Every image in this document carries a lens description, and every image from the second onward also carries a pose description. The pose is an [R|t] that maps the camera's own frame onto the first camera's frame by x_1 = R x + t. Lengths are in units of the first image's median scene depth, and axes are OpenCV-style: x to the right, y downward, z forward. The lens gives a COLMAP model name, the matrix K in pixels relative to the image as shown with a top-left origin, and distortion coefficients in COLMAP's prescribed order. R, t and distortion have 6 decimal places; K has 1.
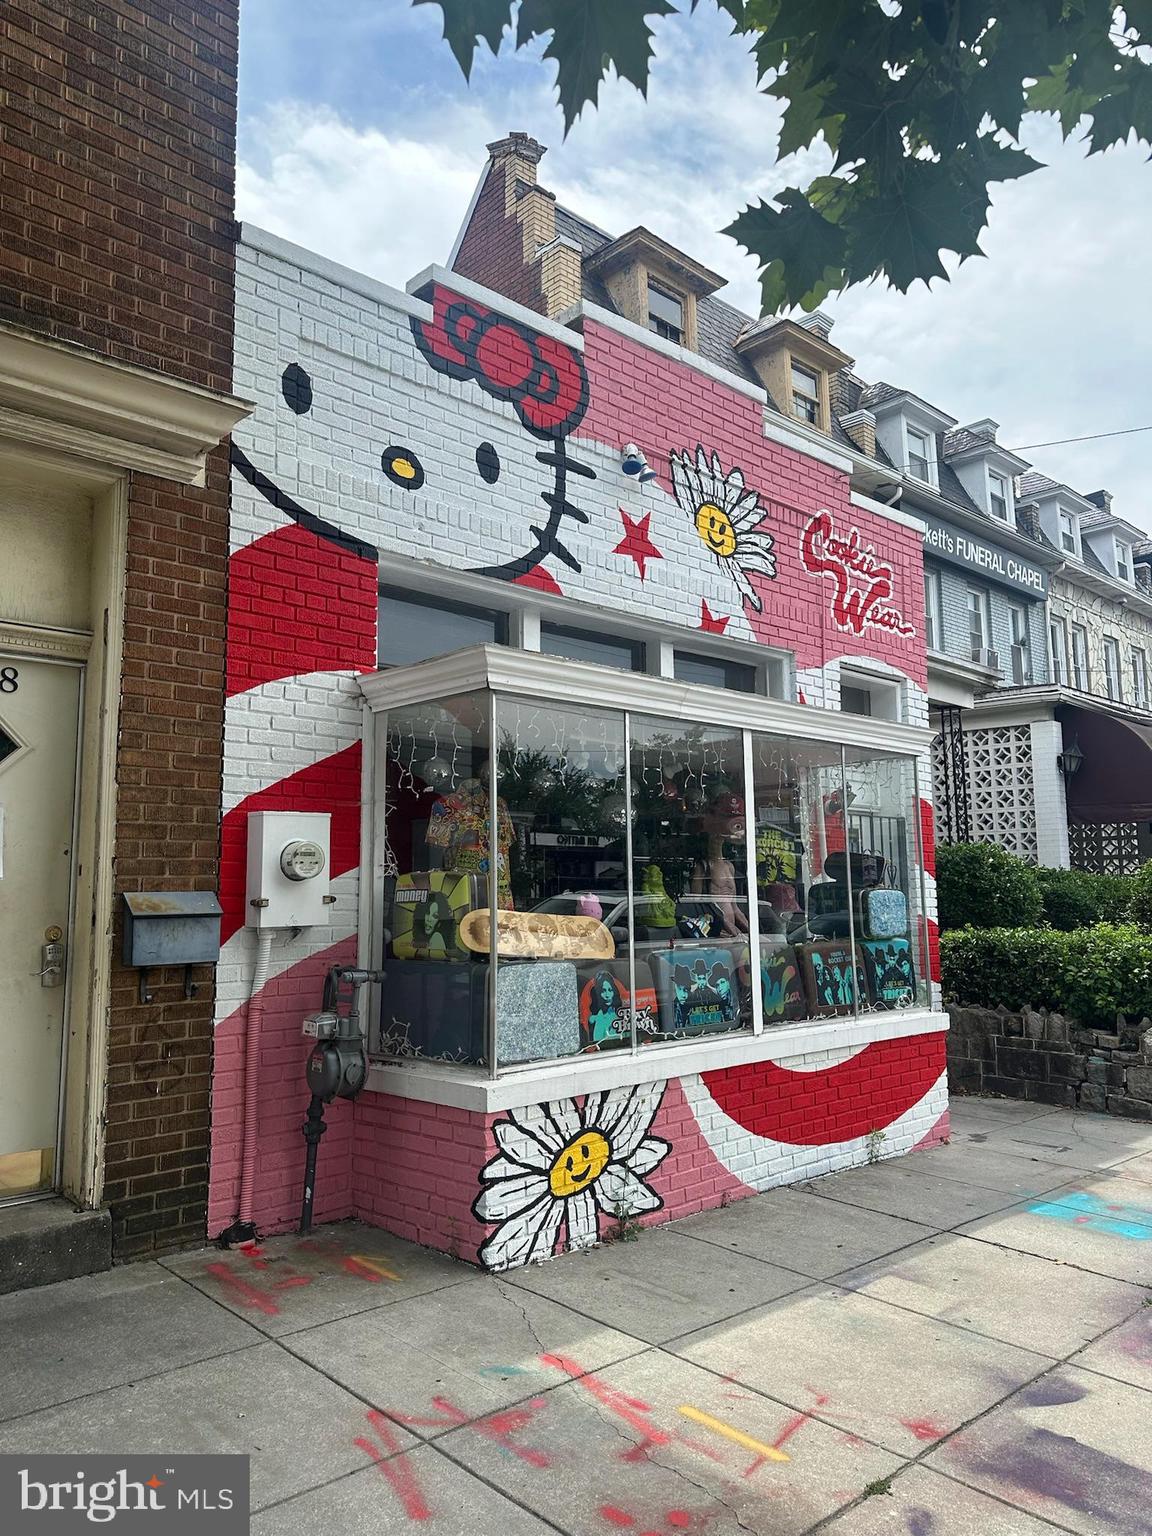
lens RADIAL K [[1081.7, 0, 570.1], [0, 1081.7, 764.8], [0, 0, 1]] dist [0.160341, -0.315499]
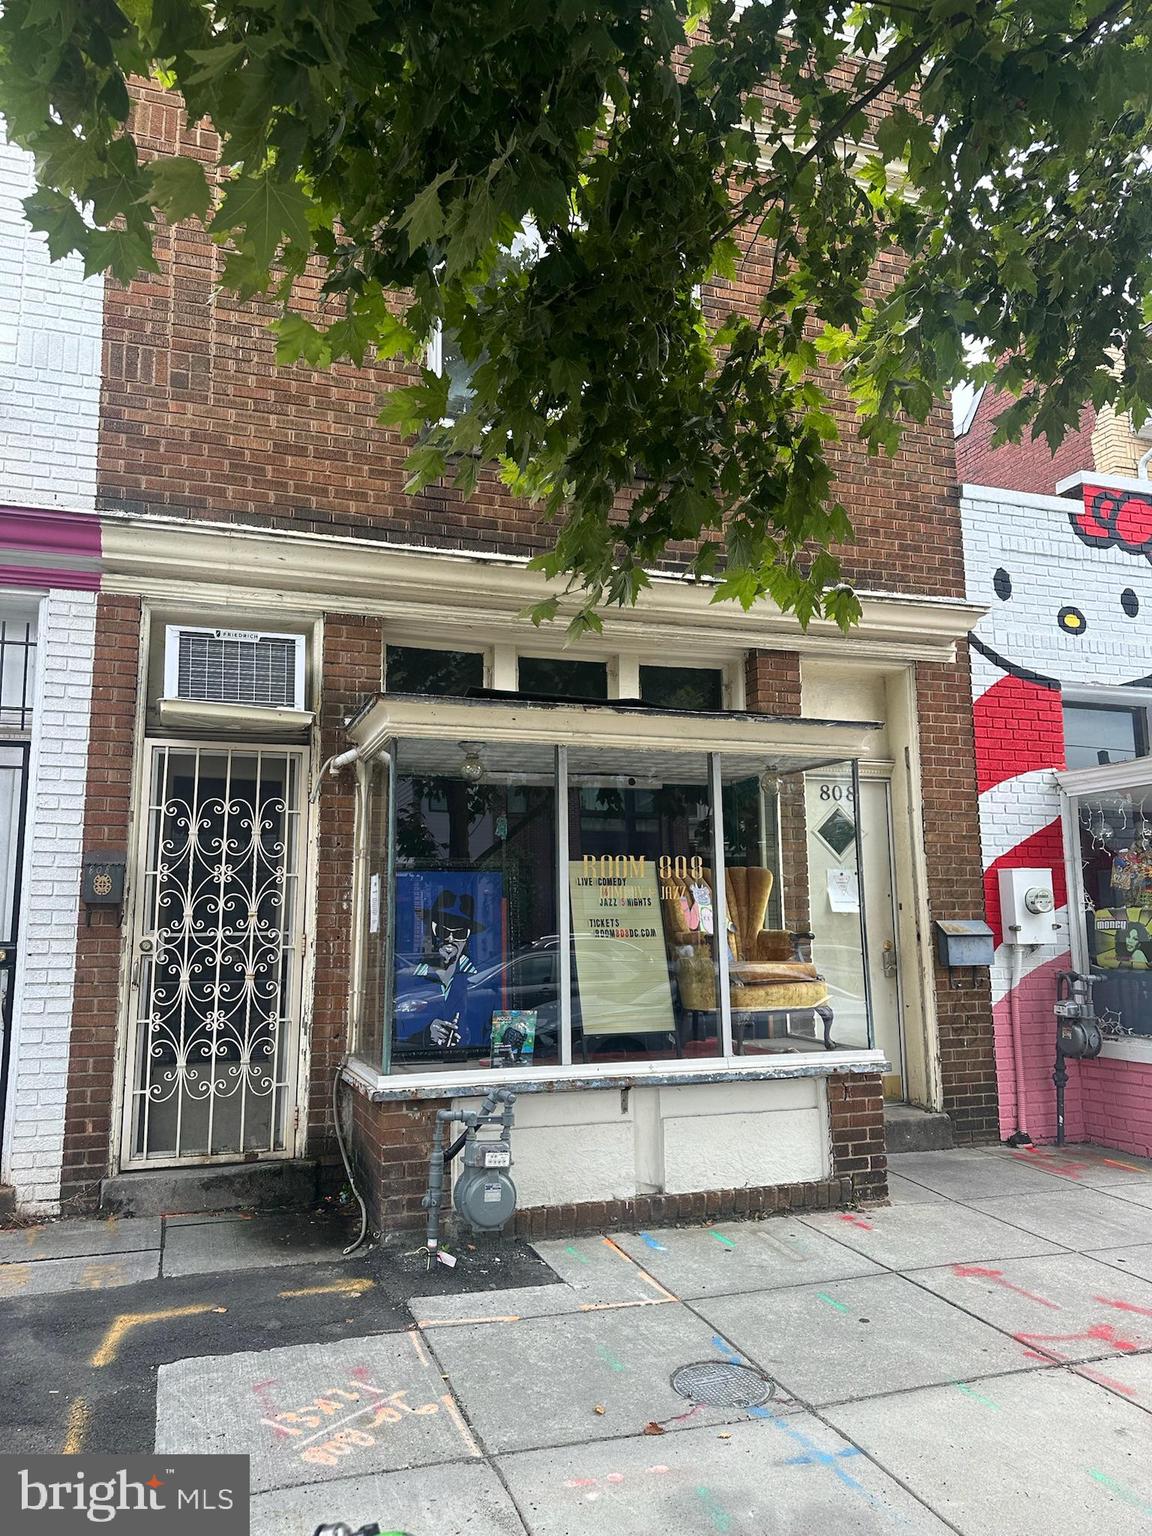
lens RADIAL K [[1096.7, 0, 567.1], [0, 1096.7, 763.1], [0, 0, 1]] dist [0.019123, -0.019925]
pose [[0.909797, -0.058409, -0.410923, -0.194567], [0.047849, 0.998208, -0.035948, -0.075983], [0.412286, 0.013044, 0.910961, -0.636775]]
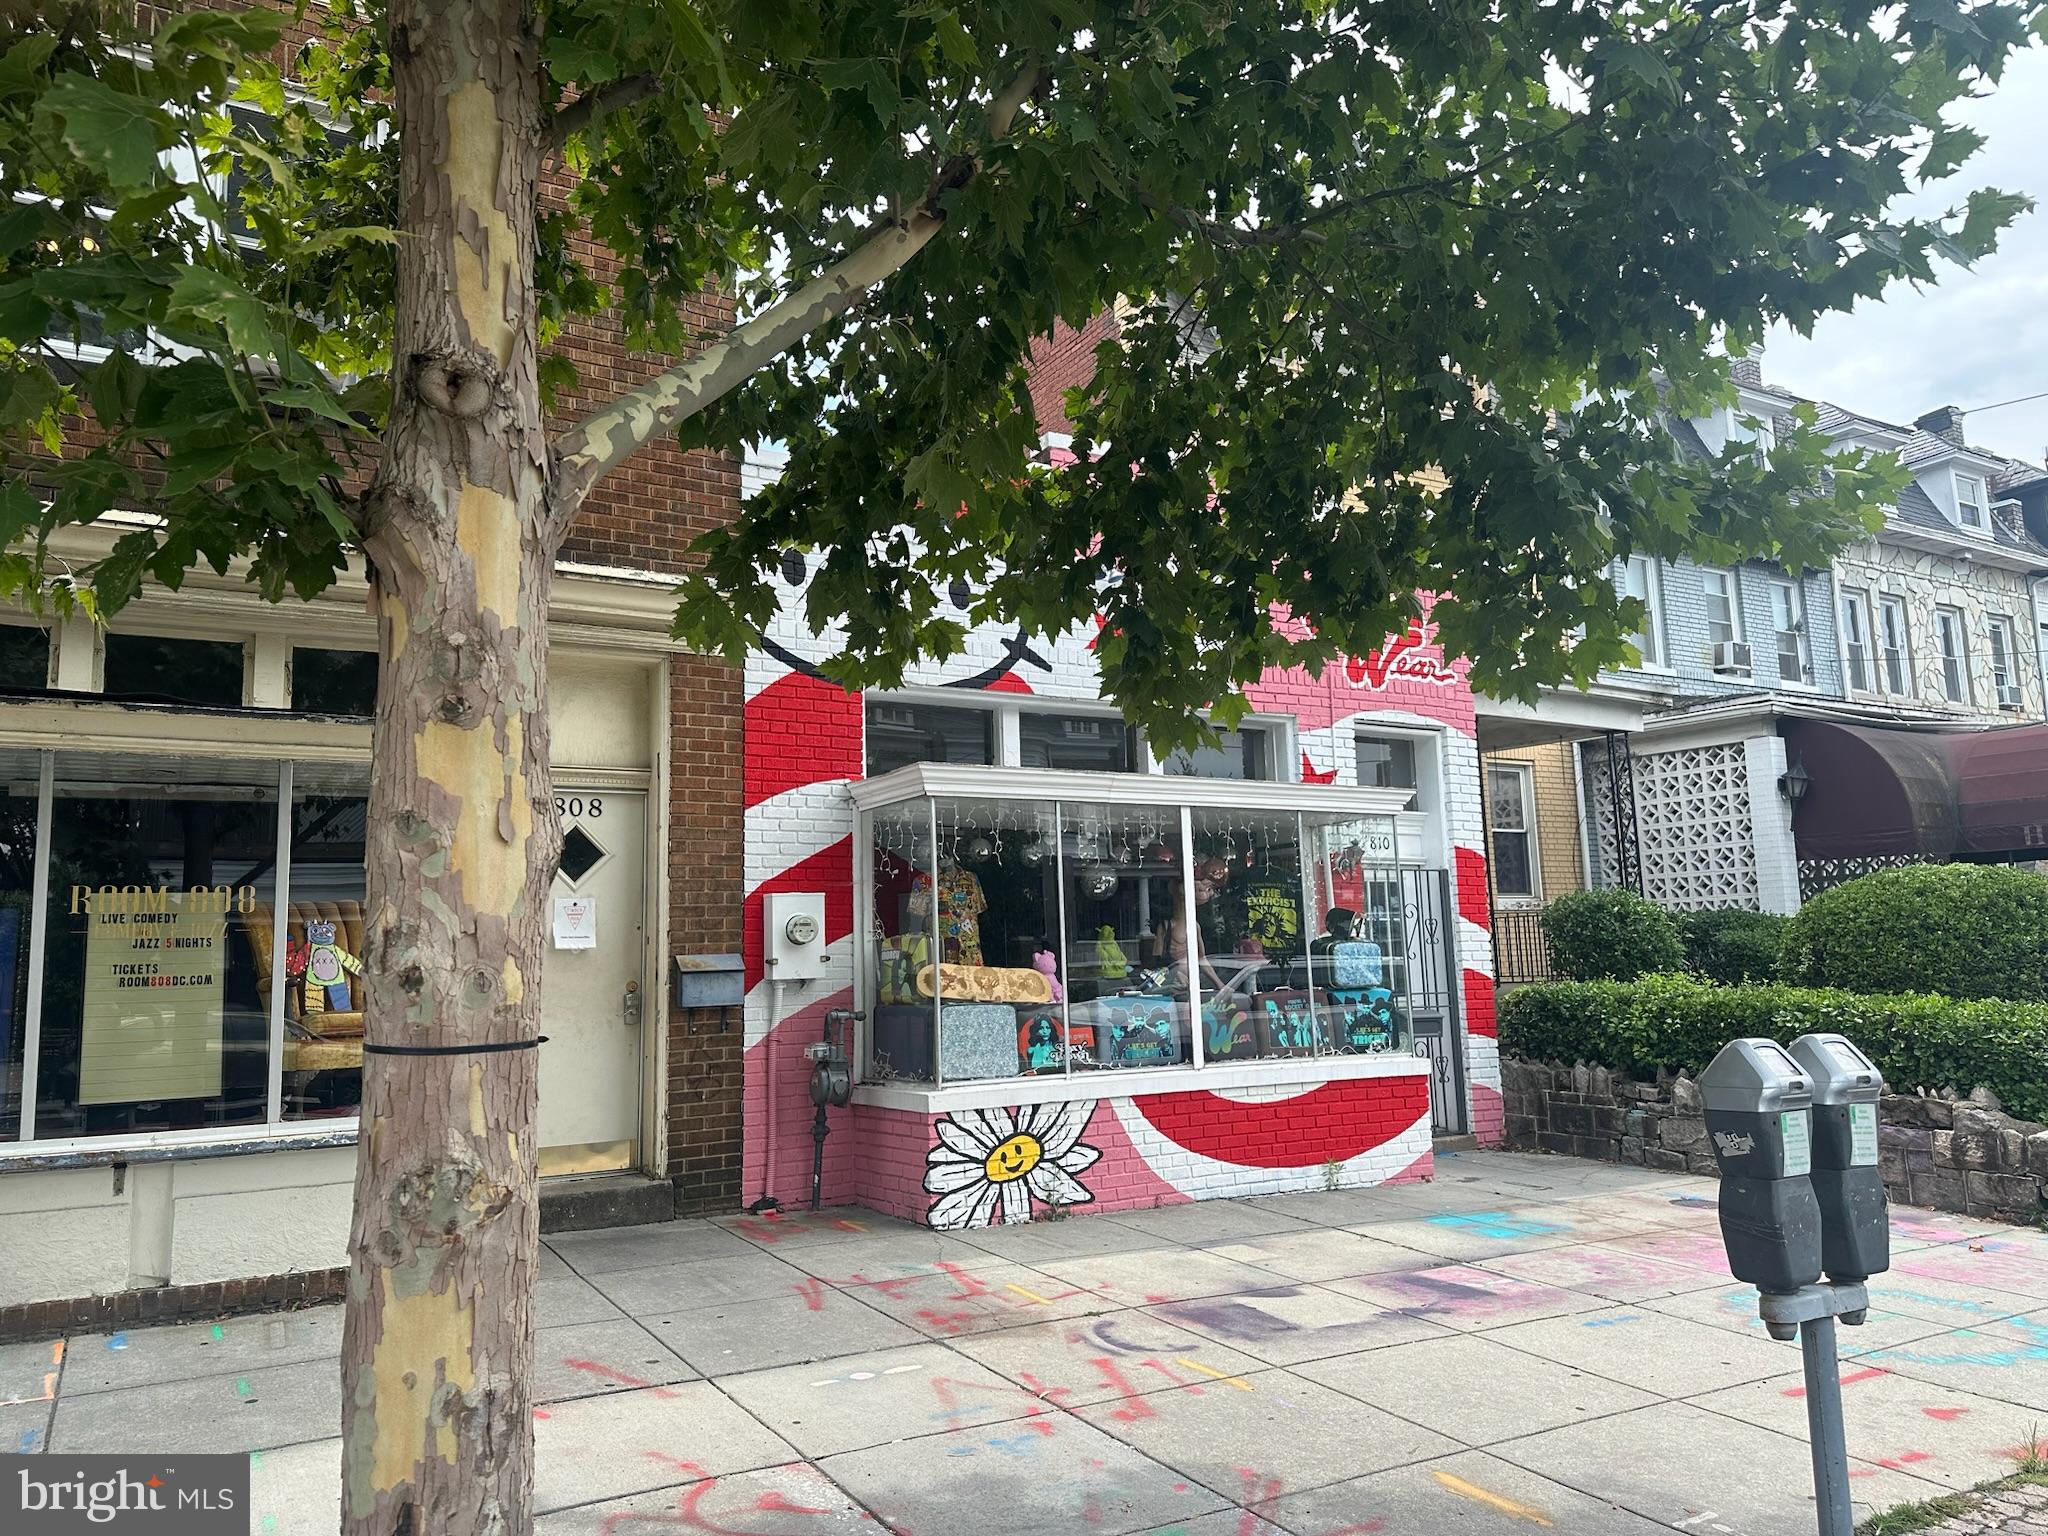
lens RADIAL K [[1440.4, 0, 1018.2], [0, 1440.4, 770.4], [0, 0, 1]] dist [0.135135, -0.191300]
pose [[0.976192, -0.047996, -0.211532, 0.378463], [0.044826, 0.998799, -0.019760, -0.057175], [0.212226, 0.009807, 0.977171, -0.643567]]
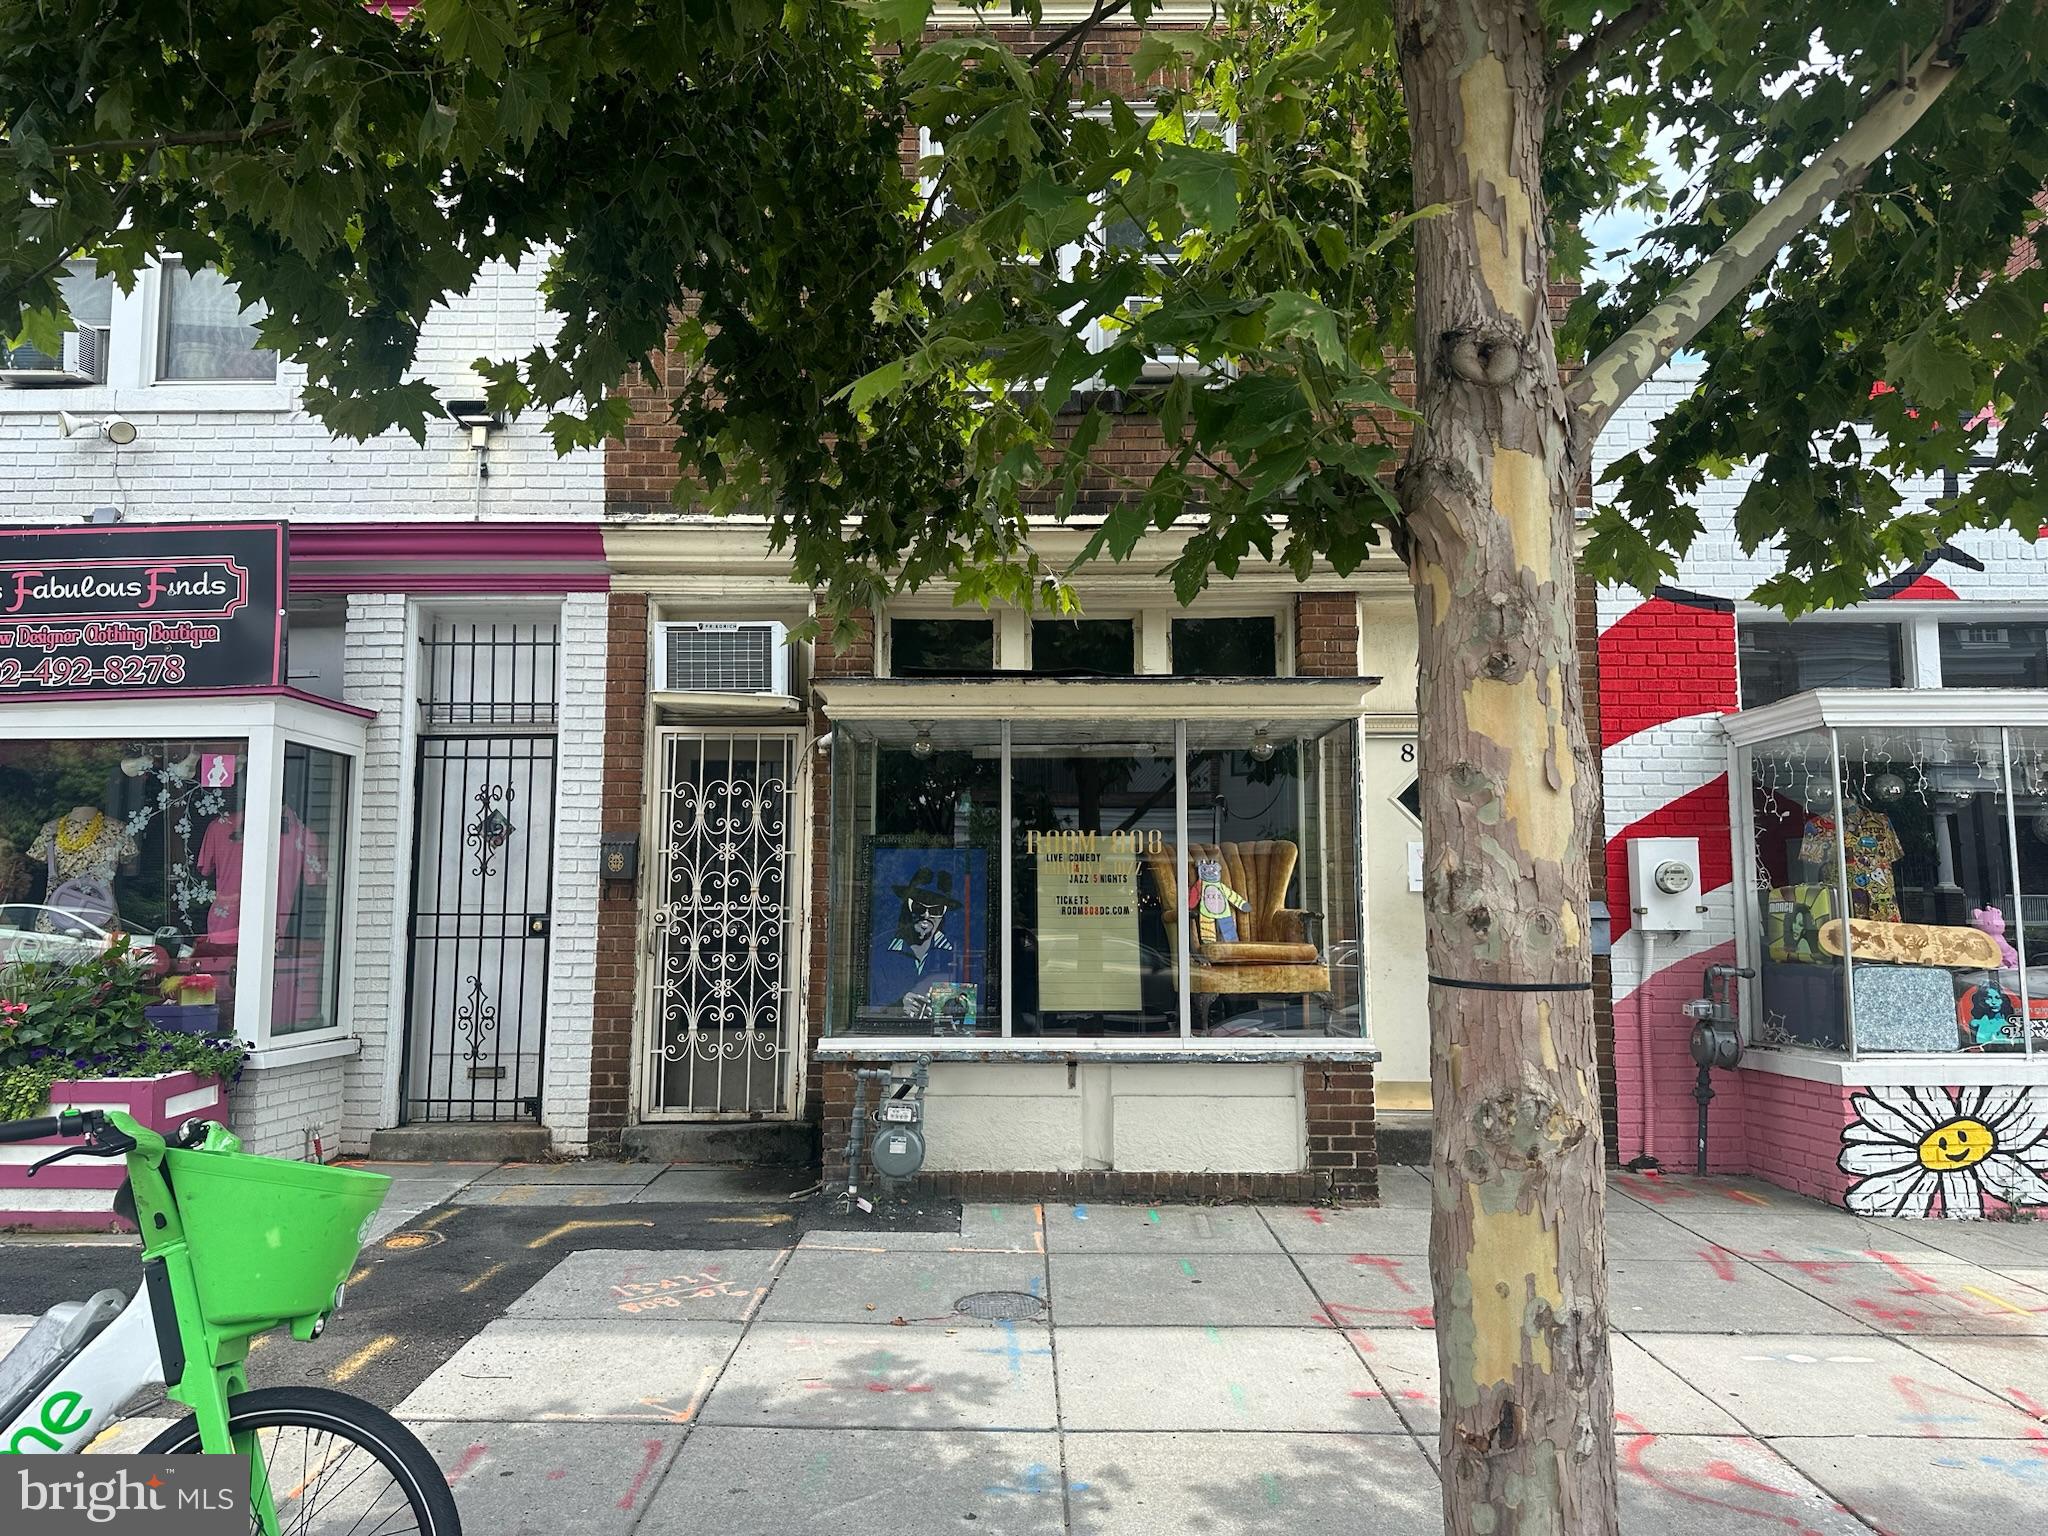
lens RADIAL K [[1440.6, 0, 1016.4], [0, 1440.6, 771.6], [0, 0, 1]] dist [0.072966, -0.085094]
pose [[0.724130, -0.063263, -0.686756, 0.342019], [0.074200, 0.997150, -0.013618, -0.061326], [0.685661, -0.041097, 0.726760, -0.674262]]
